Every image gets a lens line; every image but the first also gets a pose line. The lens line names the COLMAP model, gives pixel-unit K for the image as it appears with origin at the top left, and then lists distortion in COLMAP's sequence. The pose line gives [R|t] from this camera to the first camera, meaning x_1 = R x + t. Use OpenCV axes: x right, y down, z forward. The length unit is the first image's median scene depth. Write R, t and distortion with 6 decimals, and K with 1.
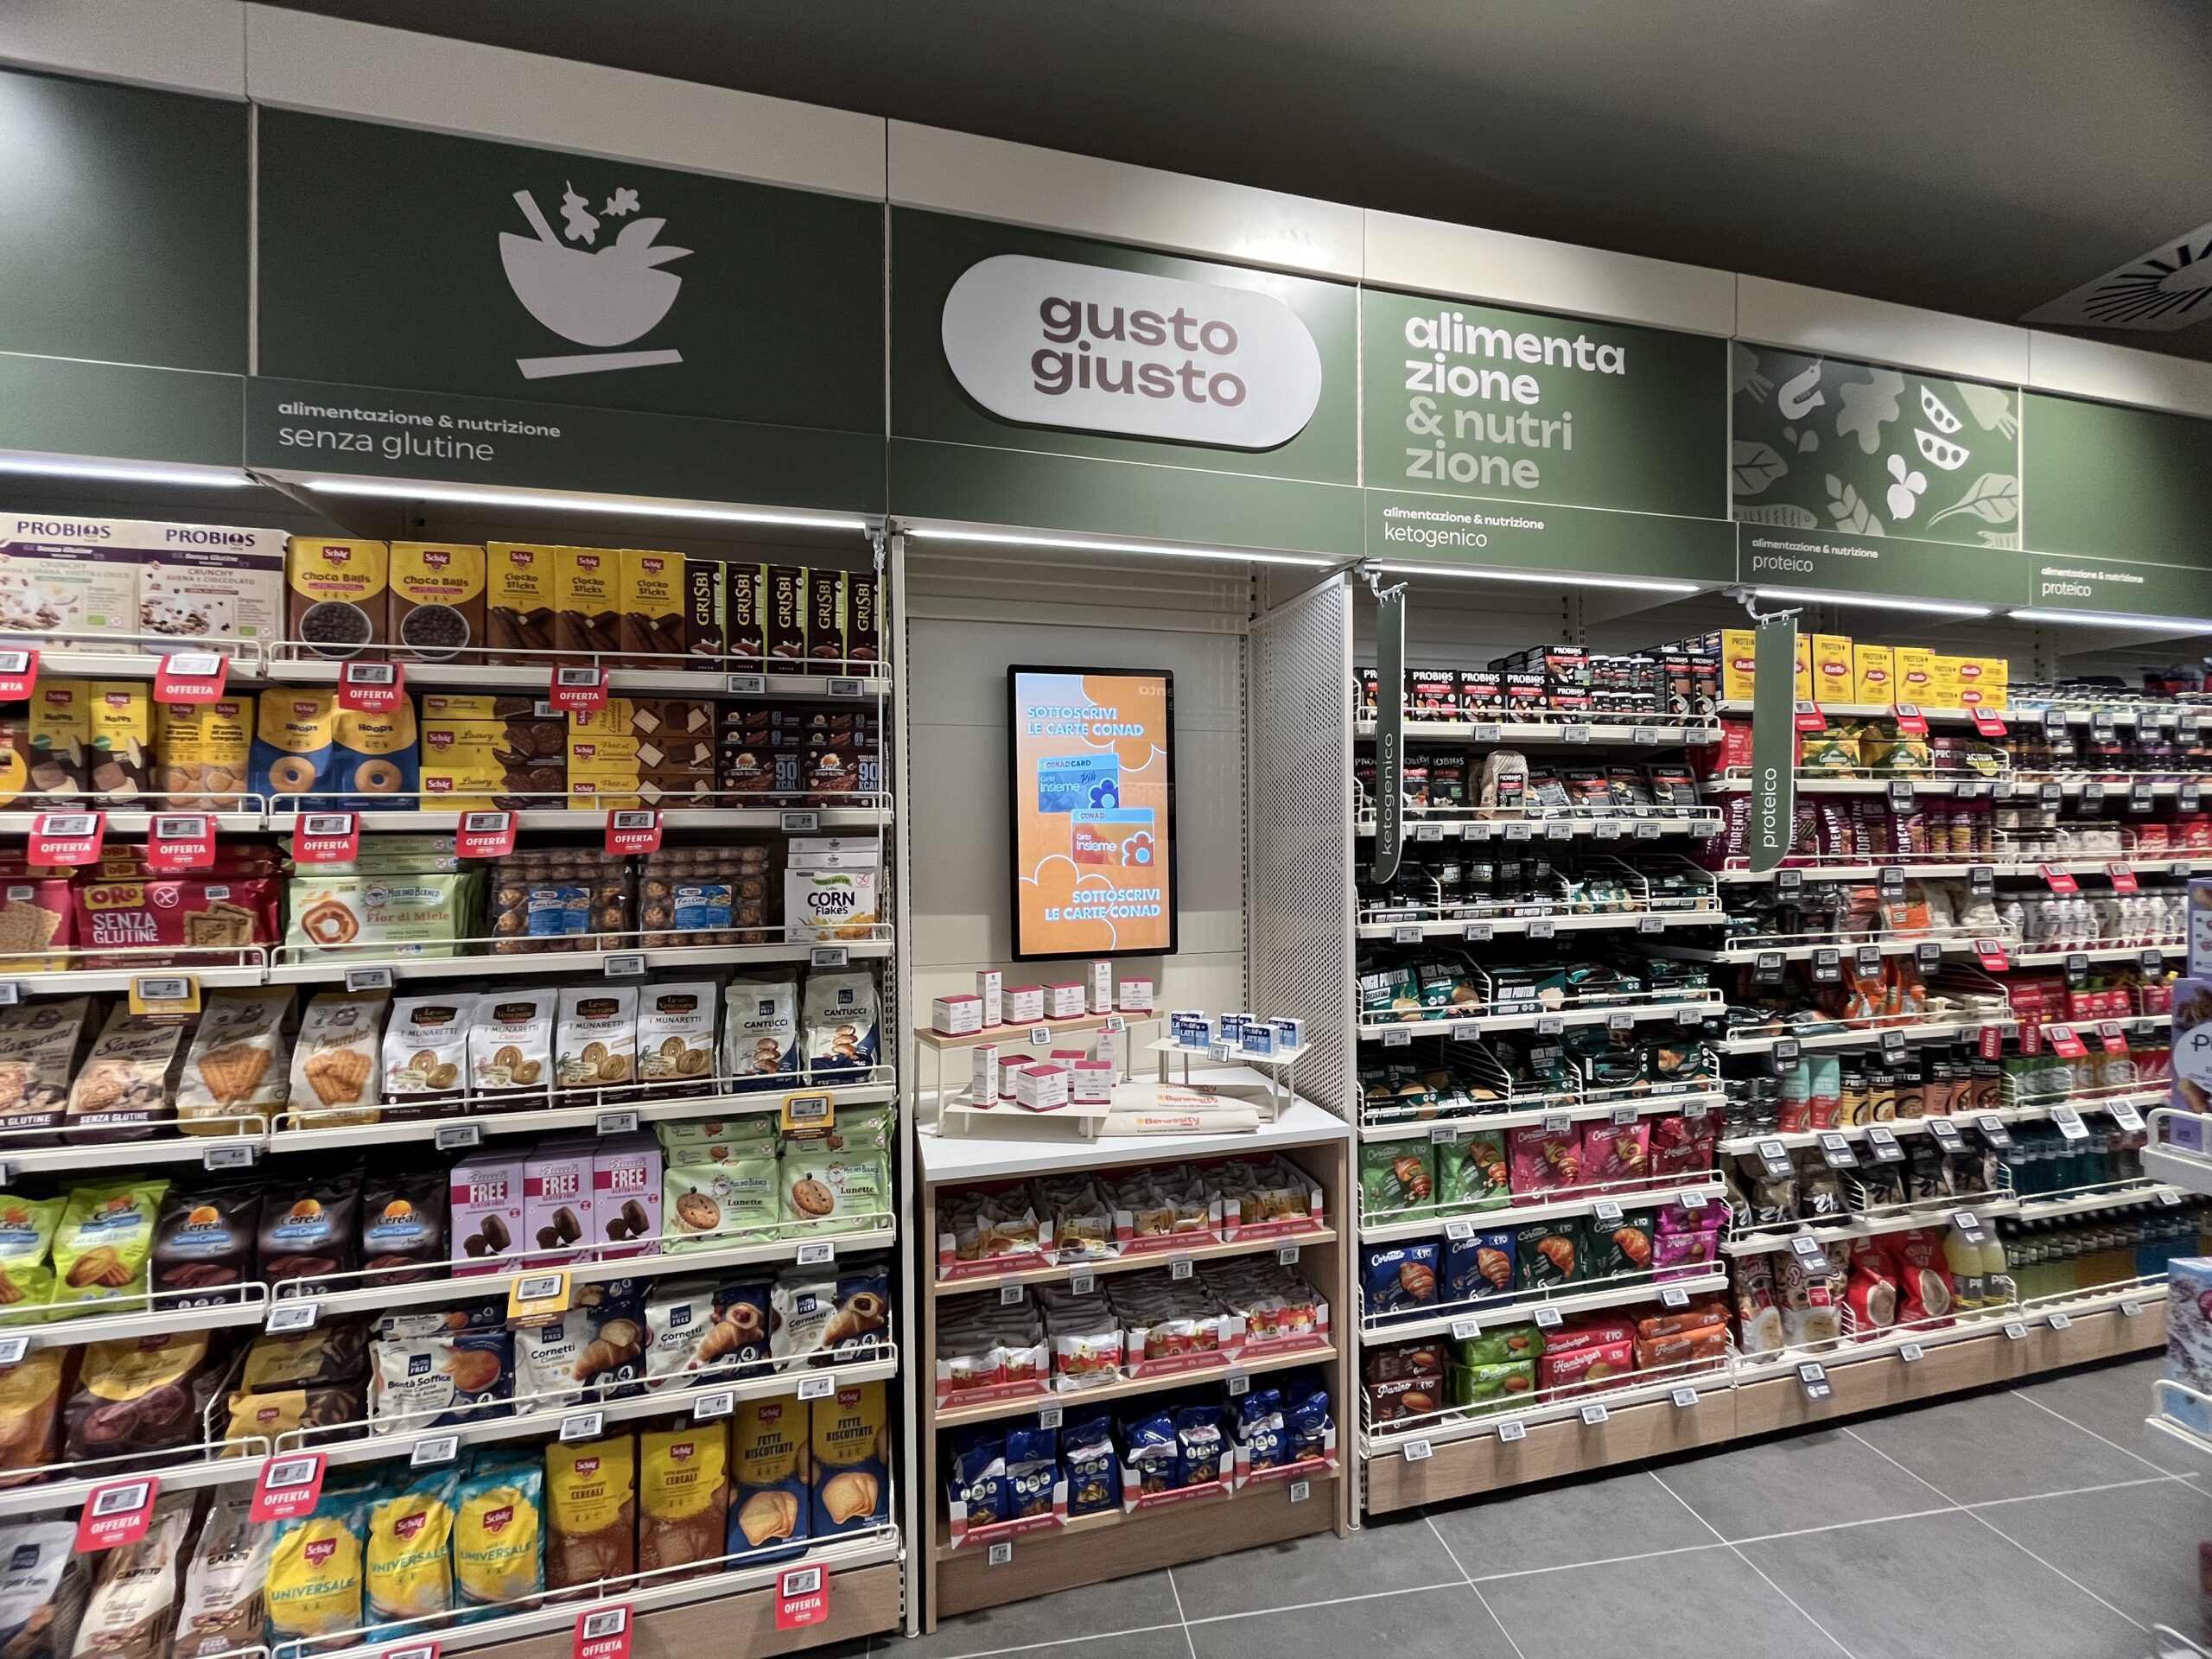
lens RADIAL K [[920.3, 0, 1110.3], [0, 920.3, 839.3], [0, 0, 1]] dist [-0.003146, -0.000505]
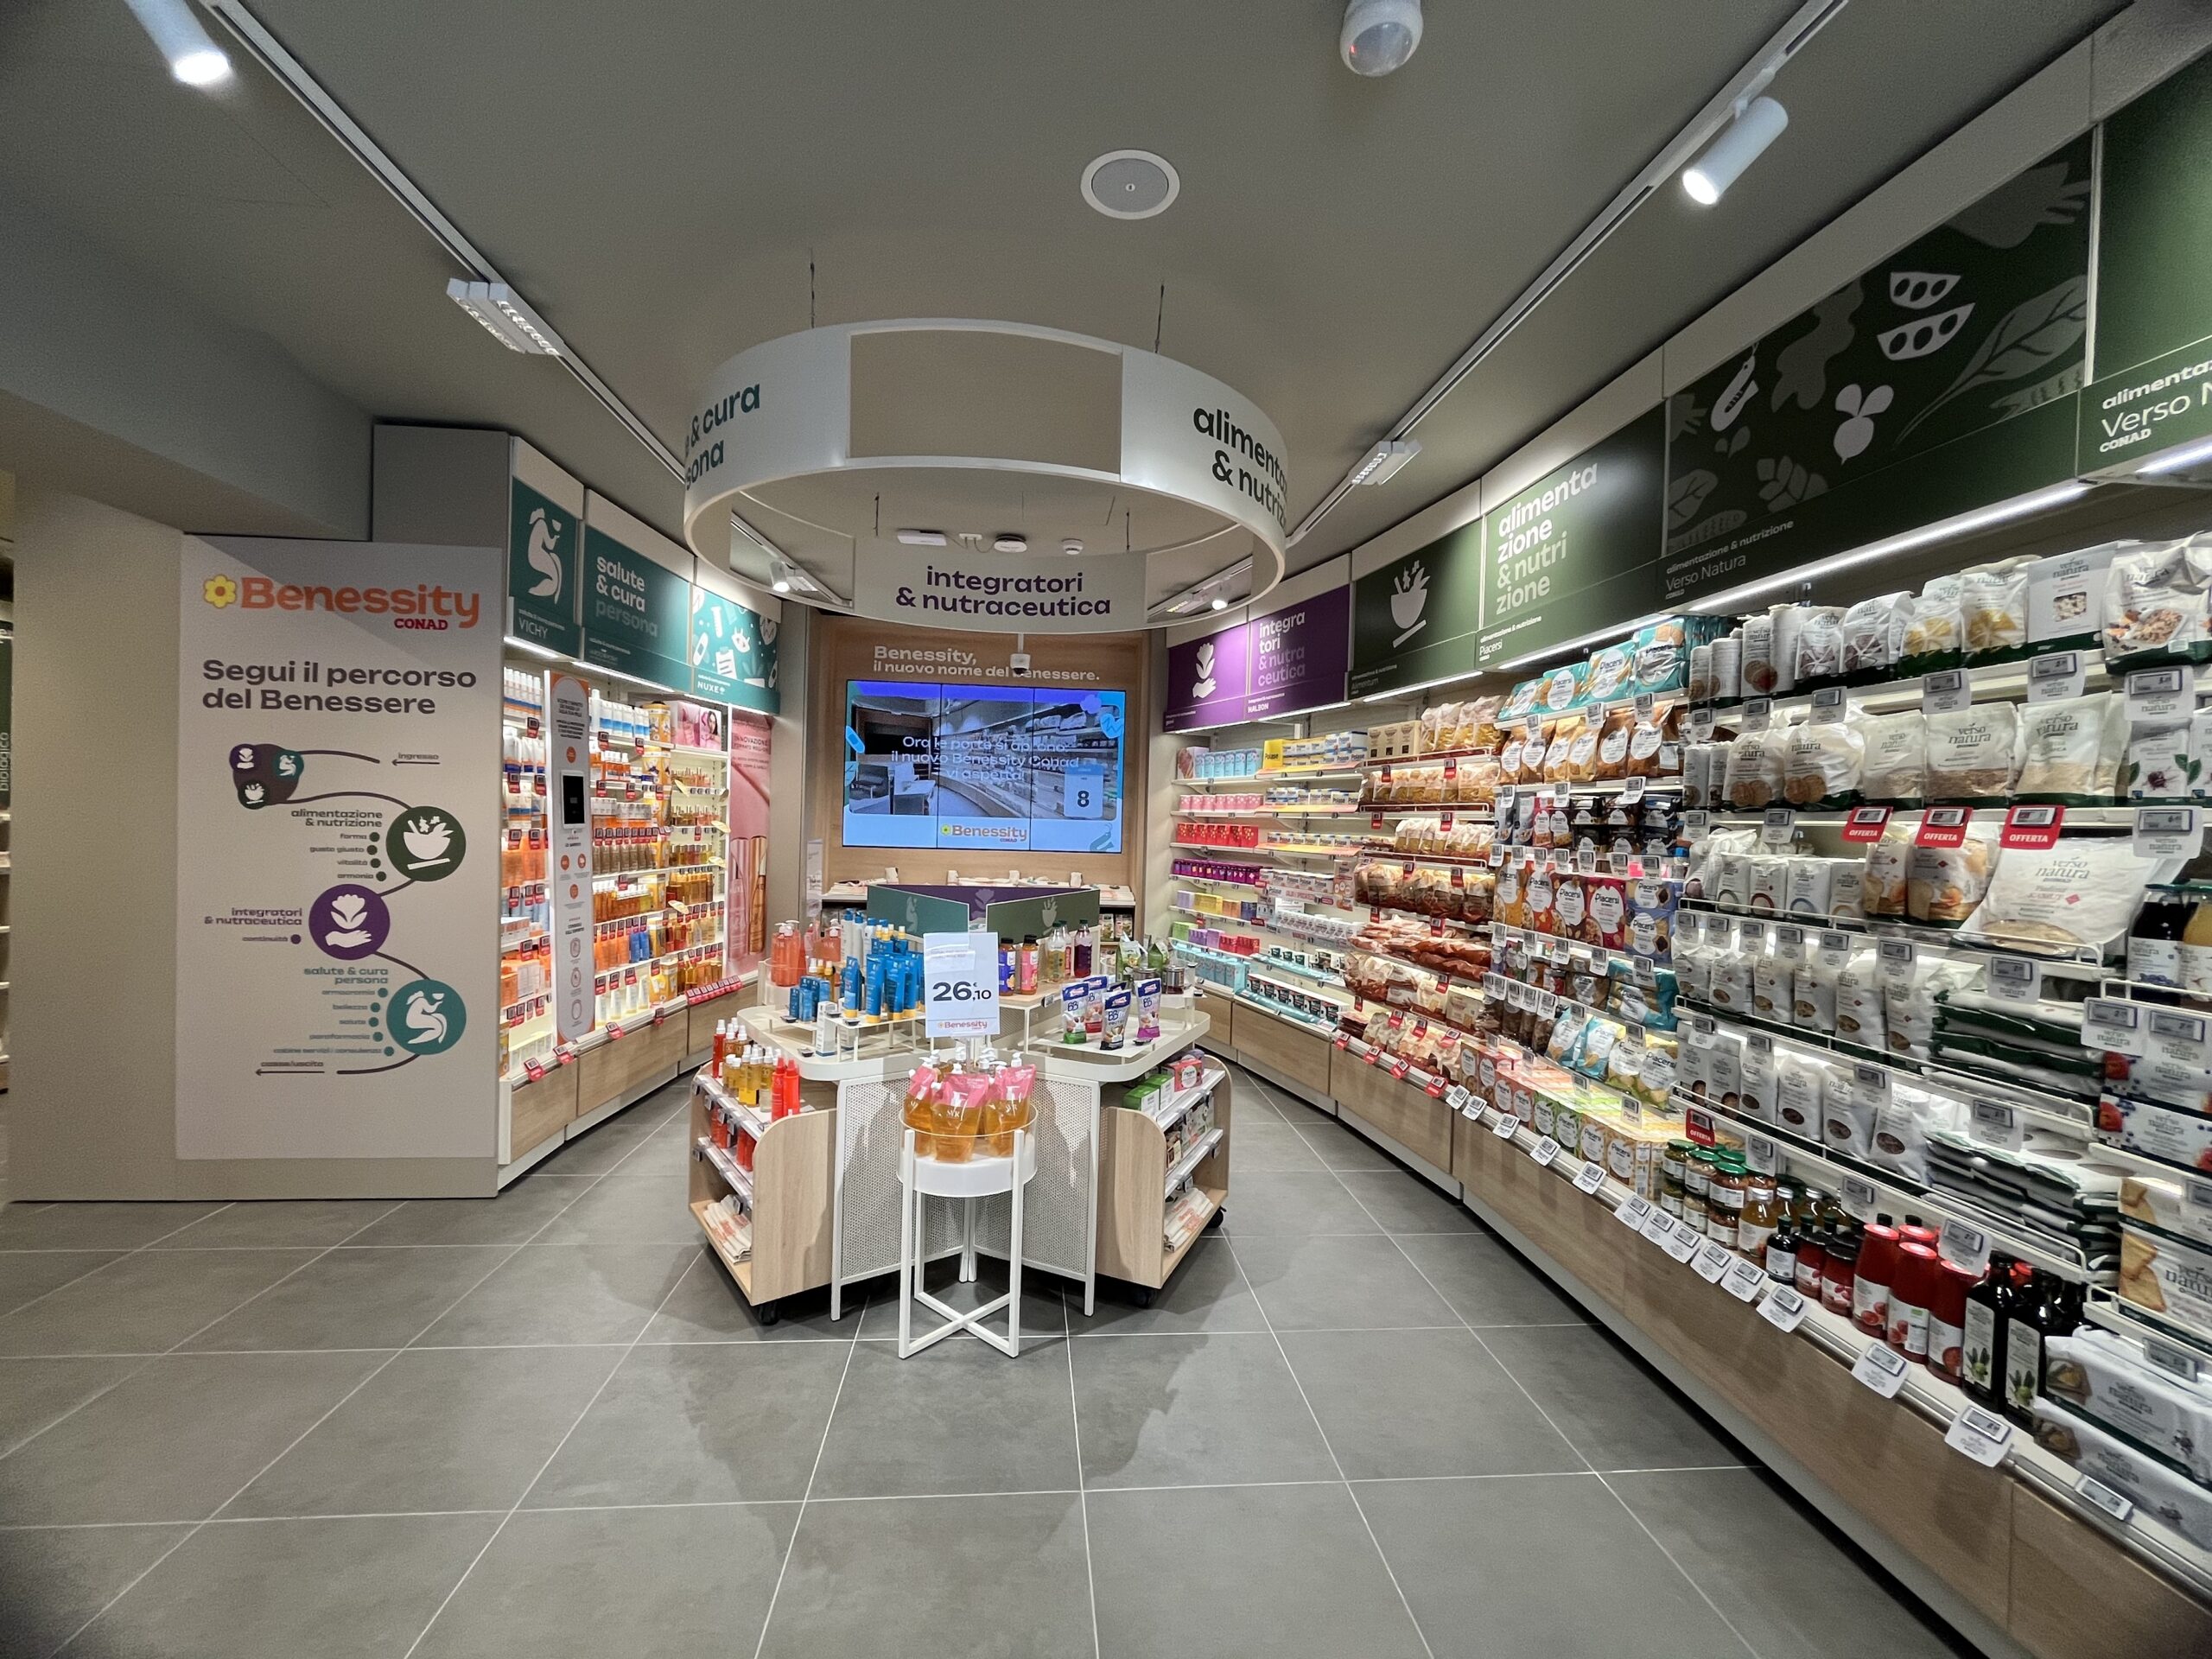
lens RADIAL K [[920.3, 0, 1101.9], [0, 920.3, 831.5], [0, 0, 1]] dist [-0.003146, -0.000505]
pose [[-0.156348, 0.020365, -0.987492, 1.865013], [-0.020607, 0.999503, 0.023876, -0.010503], [0.987487, 0.024082, -0.155850, 0.469399]]
